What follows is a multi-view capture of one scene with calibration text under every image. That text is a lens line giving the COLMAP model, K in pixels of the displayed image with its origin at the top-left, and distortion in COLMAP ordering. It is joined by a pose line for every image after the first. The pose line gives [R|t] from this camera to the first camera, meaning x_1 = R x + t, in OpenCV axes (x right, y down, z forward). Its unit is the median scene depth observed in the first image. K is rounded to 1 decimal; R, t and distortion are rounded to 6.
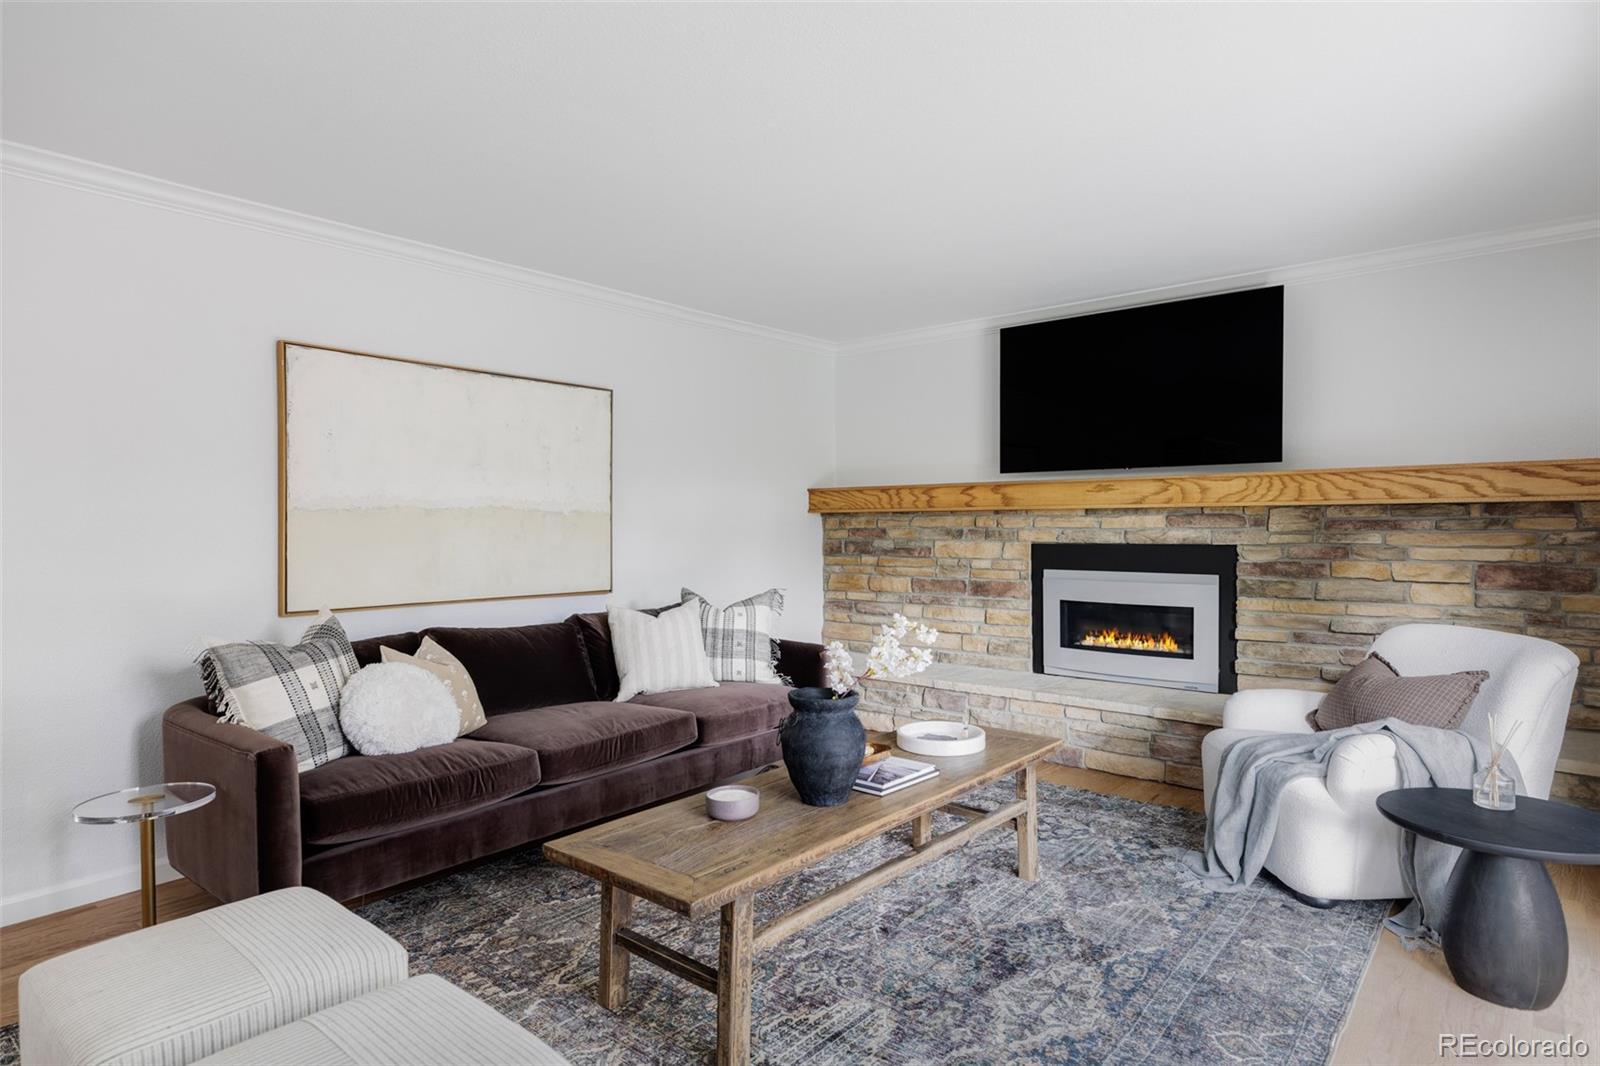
lens RADIAL K [[907.8, 0, 800.0], [0, 907.8, 533.0], [0, 0, 1]] dist [0.012919, -0.000403]
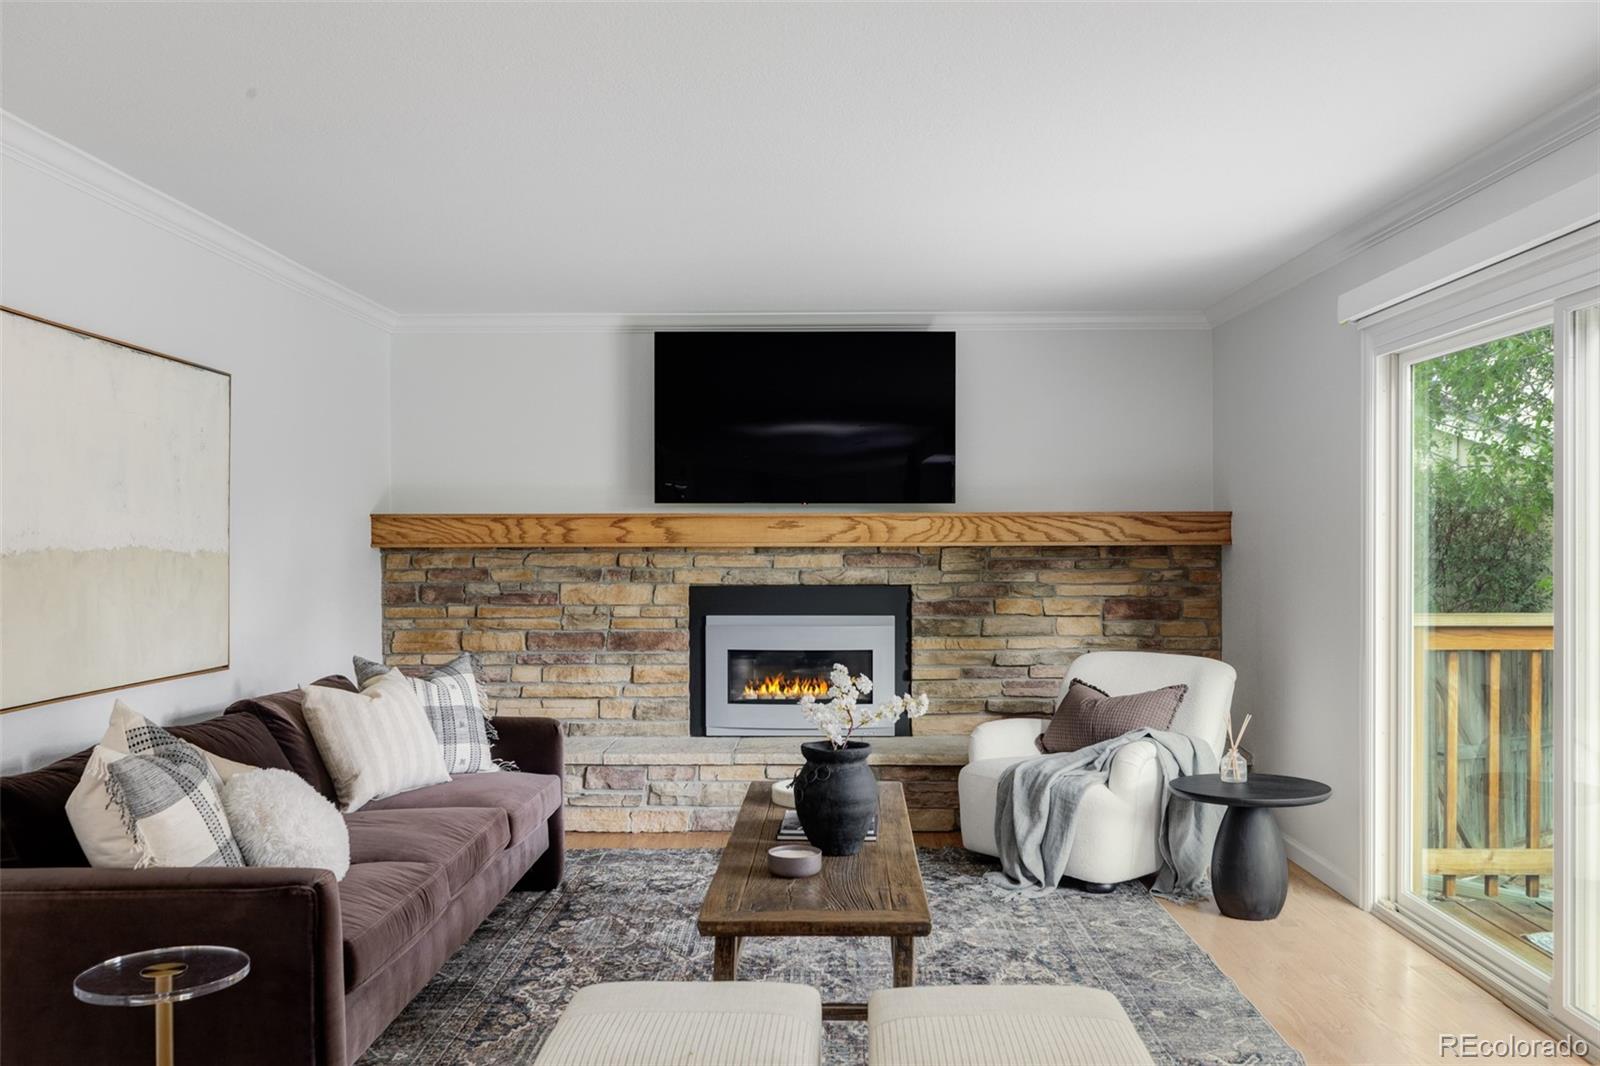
lens RADIAL K [[1407.9, 0, 800.0], [0, 1407.9, 533.0], [0, 0, 1]] dist [-0.002896, -0.001688]
pose [[0.769317, 0.006059, 0.638839, -0.598284], [0.004823, 0.999871, -0.015290, -0.020361], [-0.638849, 0.014844, 0.769189, -0.104844]]
